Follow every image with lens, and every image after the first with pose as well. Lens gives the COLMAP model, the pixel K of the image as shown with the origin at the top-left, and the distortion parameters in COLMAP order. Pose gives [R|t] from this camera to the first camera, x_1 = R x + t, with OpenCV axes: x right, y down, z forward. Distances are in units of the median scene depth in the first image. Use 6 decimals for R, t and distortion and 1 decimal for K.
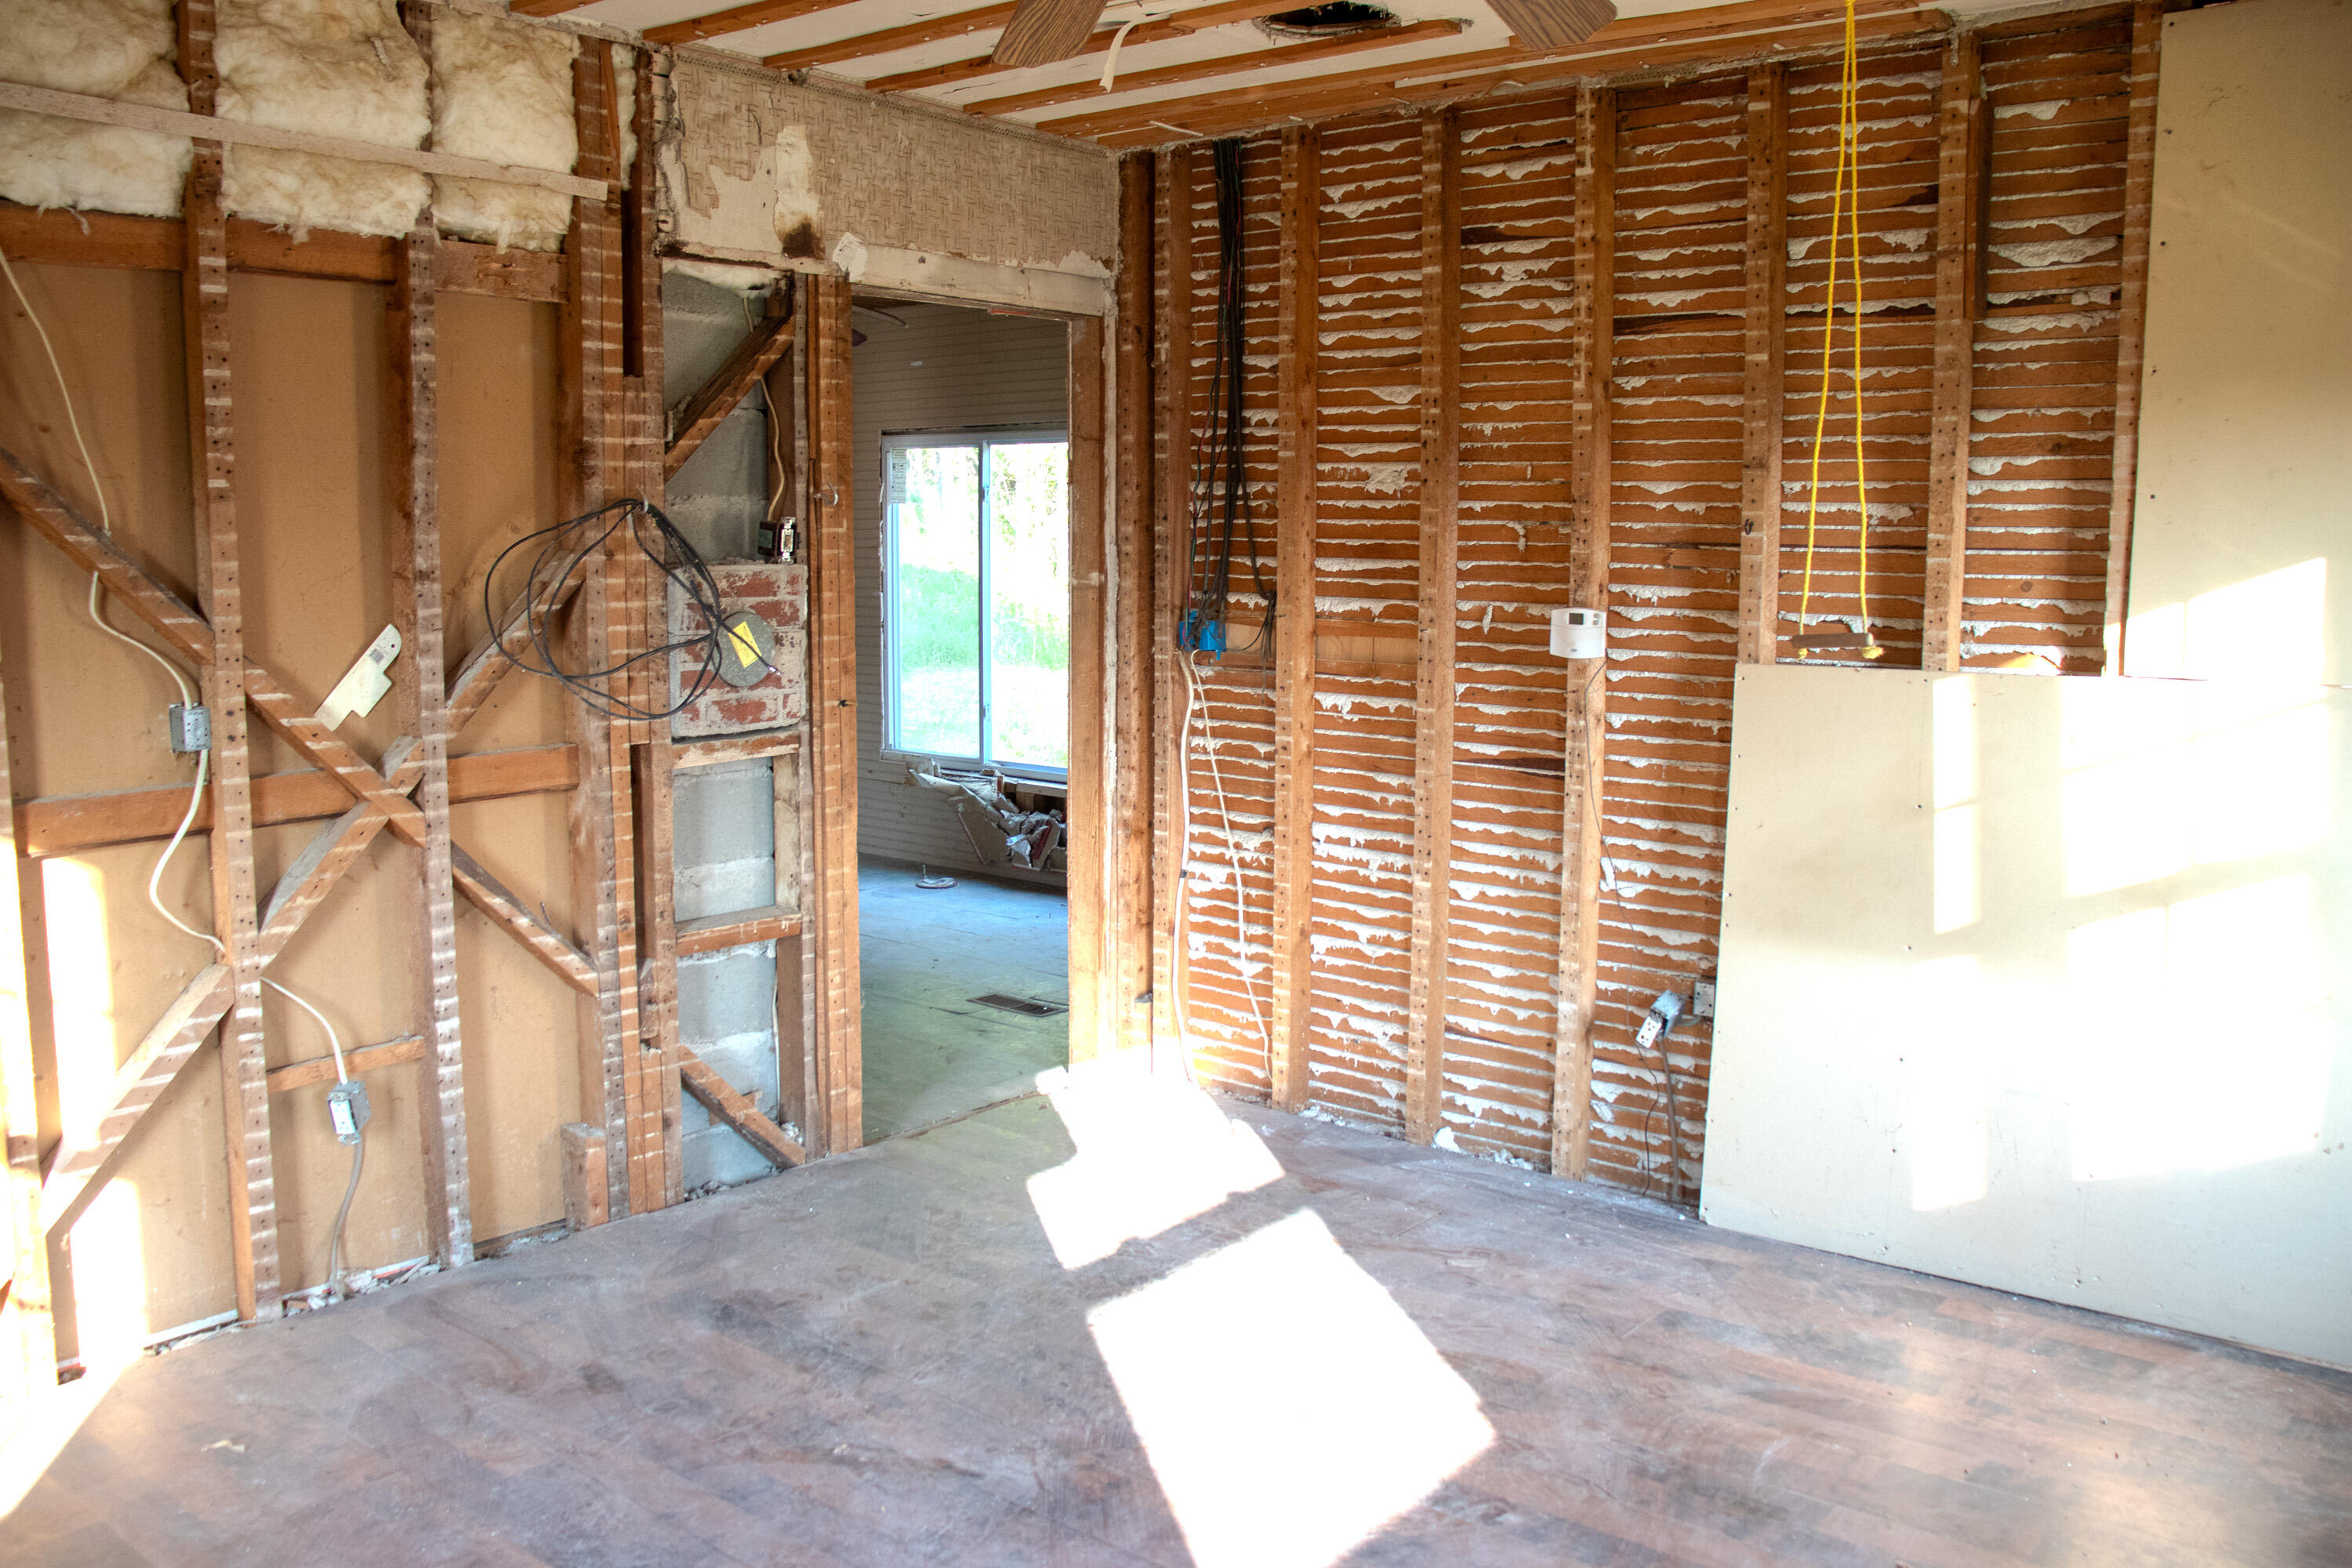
lens RADIAL K [[1935.0, 0, 1168.5], [0, 1935.0, 793.2], [0, 0, 1]] dist [-0.181344, 0.163182]
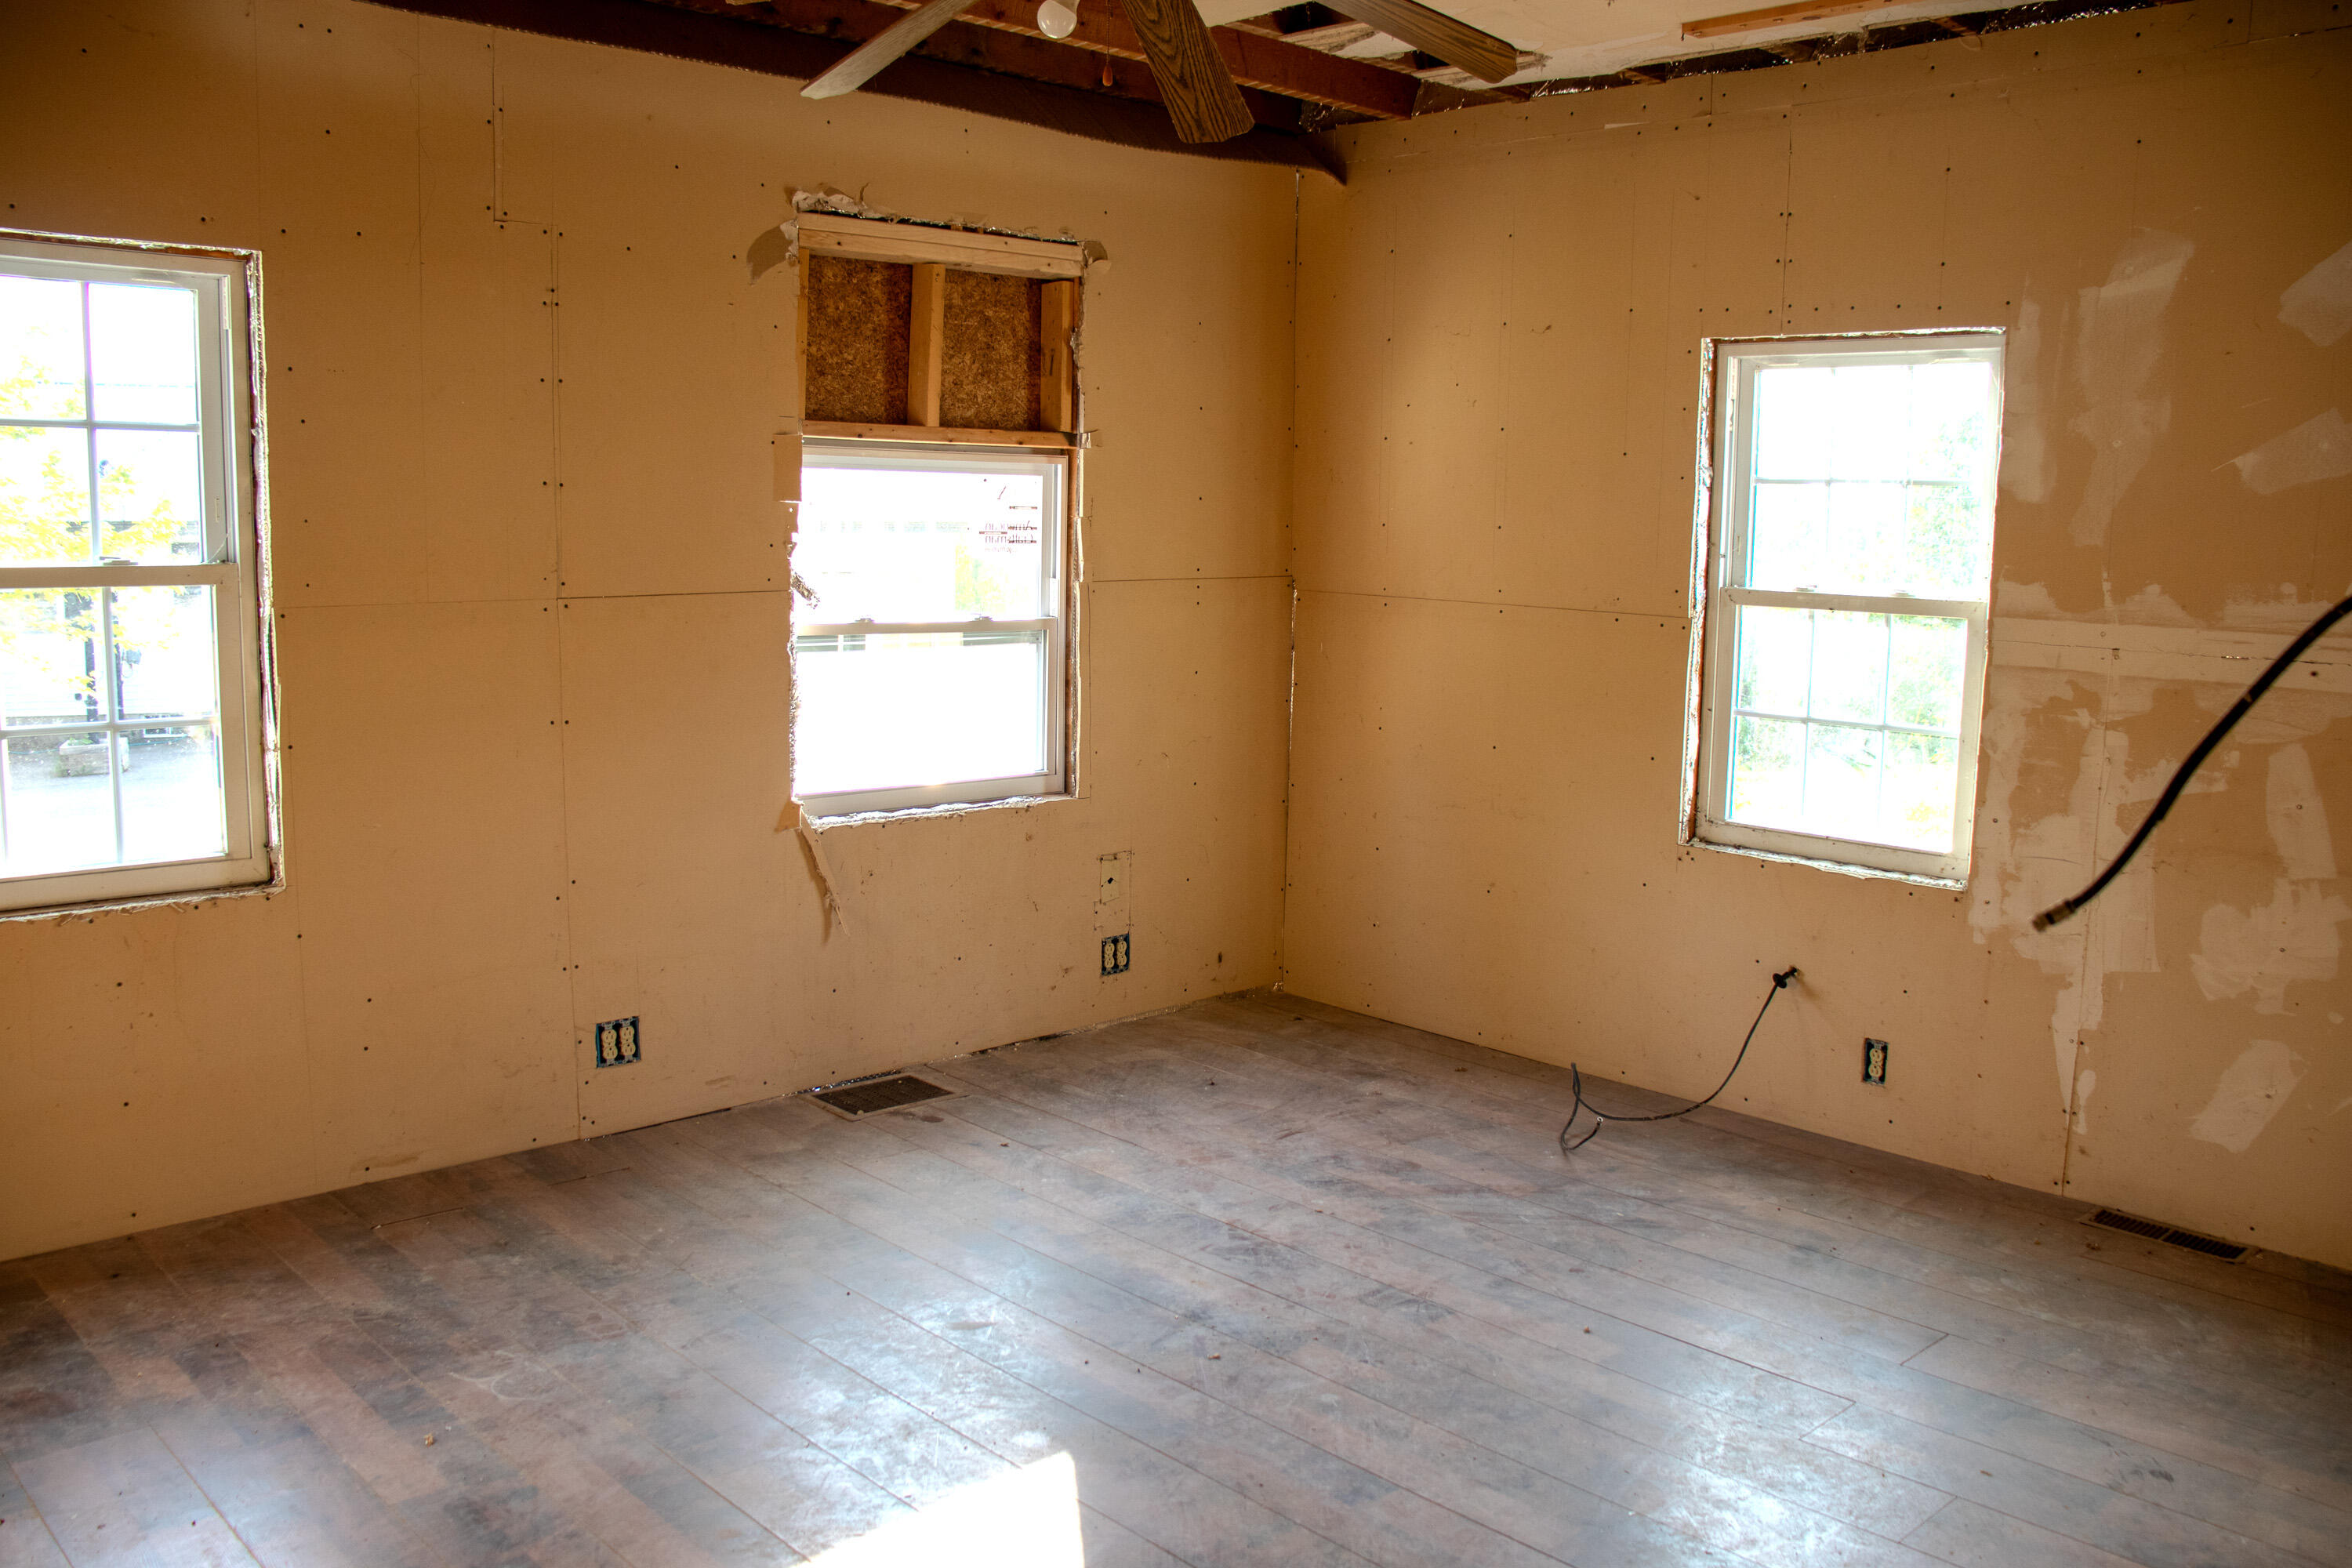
lens RADIAL K [[1935.0, 0, 1168.5], [0, 1935.0, 793.2], [0, 0, 1]] dist [-0.181344, 0.163182]
pose [[-0.992539, -0.036380, 0.116374, -0.095138], [-0.003721, 0.963044, 0.269317, -0.160336], [-0.121871, 0.266875, -0.955994, 1.282858]]
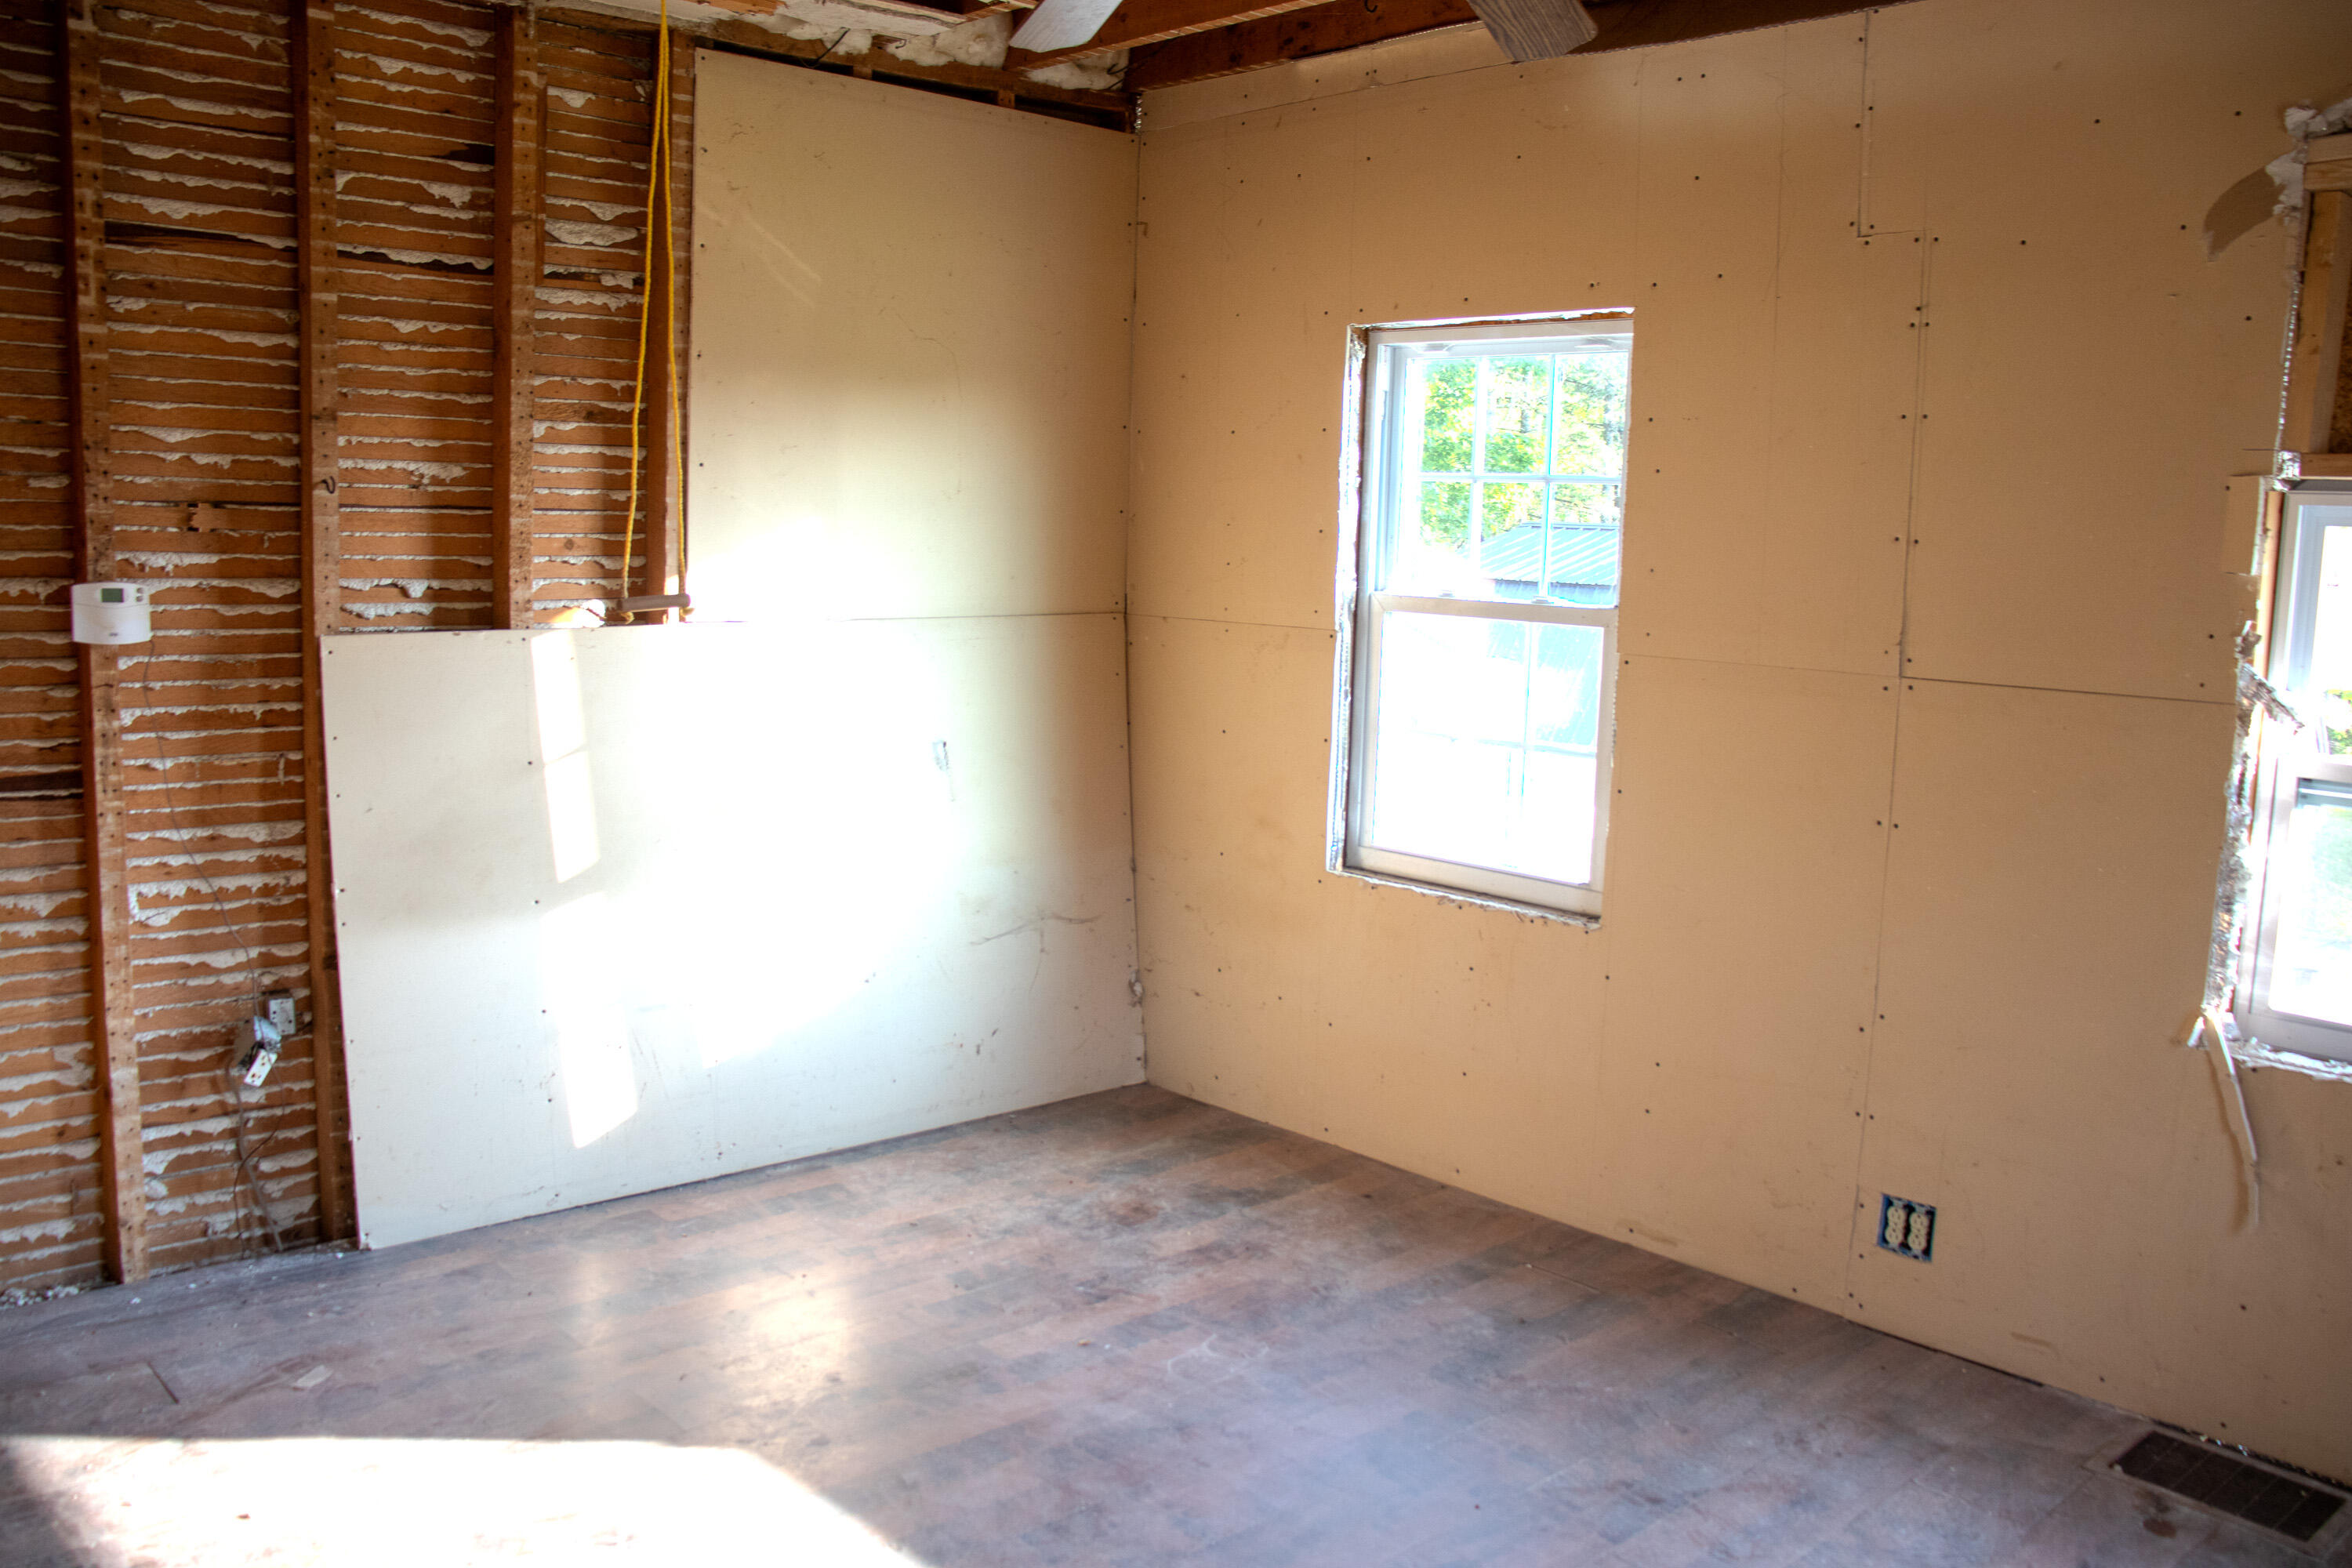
lens RADIAL K [[1935.0, 0, 1168.5], [0, 1935.0, 793.2], [0, 0, 1]] dist [-0.181344, 0.163182]
pose [[0.142229, -0.132873, 0.980875, -0.546026], [0.097874, 0.987981, 0.119644, -0.064043], [-0.984983, 0.078985, 0.153524, 0.491711]]
